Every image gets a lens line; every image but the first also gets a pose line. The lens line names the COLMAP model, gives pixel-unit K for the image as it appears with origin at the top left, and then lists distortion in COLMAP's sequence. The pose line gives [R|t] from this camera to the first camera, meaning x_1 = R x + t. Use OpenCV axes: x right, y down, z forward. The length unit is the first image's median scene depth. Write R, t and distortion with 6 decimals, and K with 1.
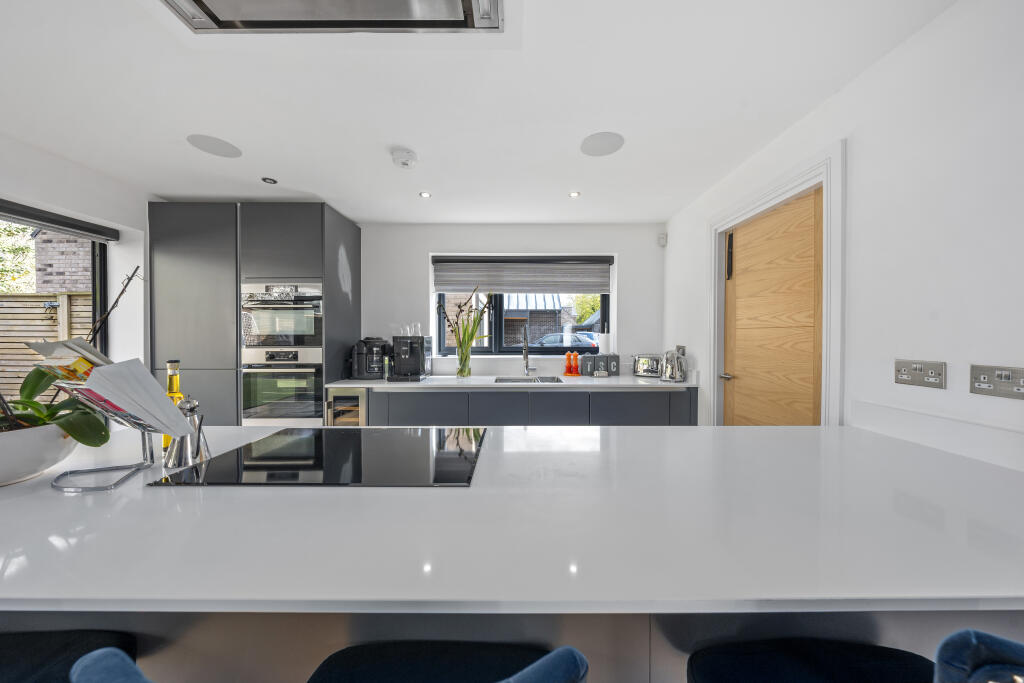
lens RADIAL K [[348.3, 0, 511.9], [0, 348.3, 337.8], [0, 0, 1]] dist [-0.002879, -0.000852]
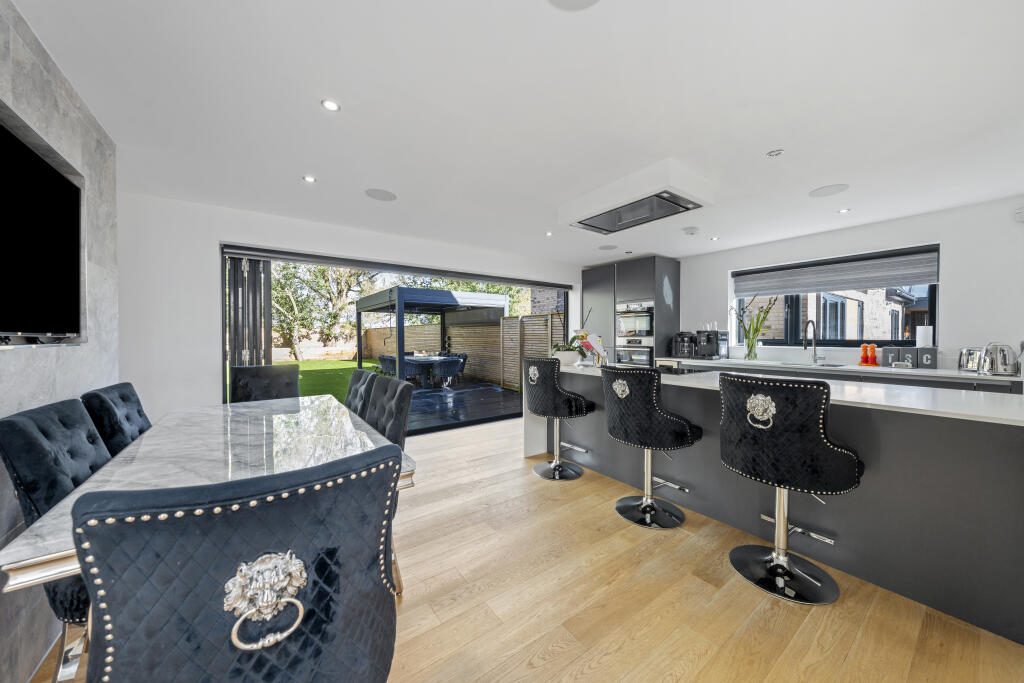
lens RADIAL K [[348.3, 0, 518.1], [0, 348.3, 339.6], [0, 0, 1]] dist [-0.002879, -0.000852]
pose [[0.593758, 0.008424, -0.804600, 0.428344], [-0.007467, 0.999960, 0.004959, 0.033230], [0.804609, 0.003064, 0.593797, -0.553201]]
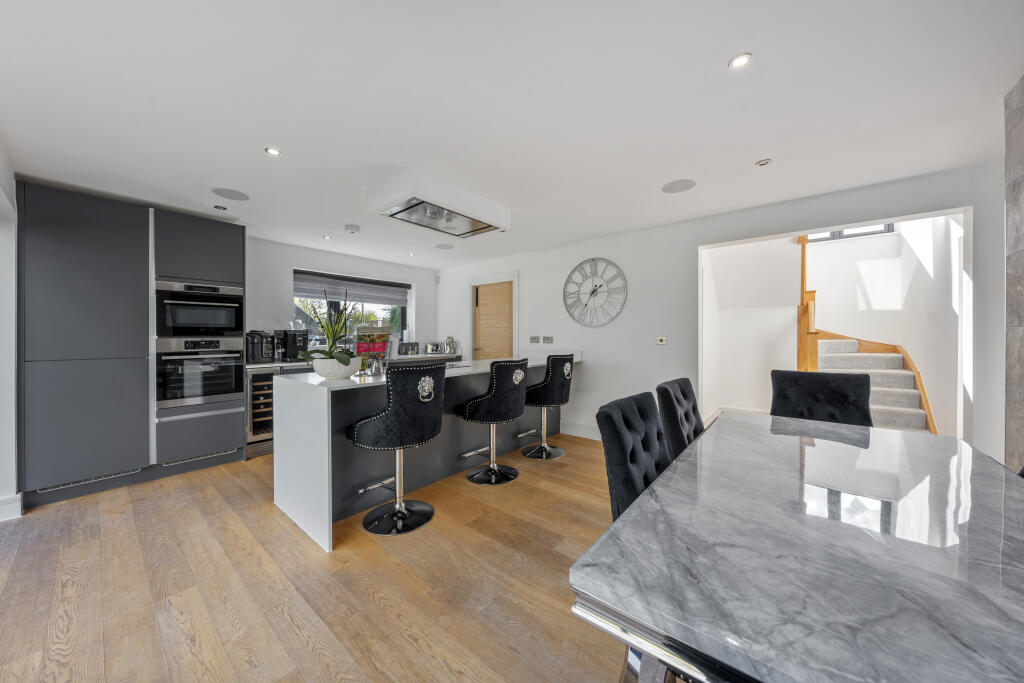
lens RADIAL K [[348.3, 0, 512.2], [0, 348.3, 335.2], [0, 0, 1]] dist [-0.002879, -0.000852]
pose [[0.637610, 0.001887, 0.770357, -0.812477], [0.005265, 0.999963, -0.006807, 0.030006], [-0.770342, 0.008396, 0.637576, -0.530809]]
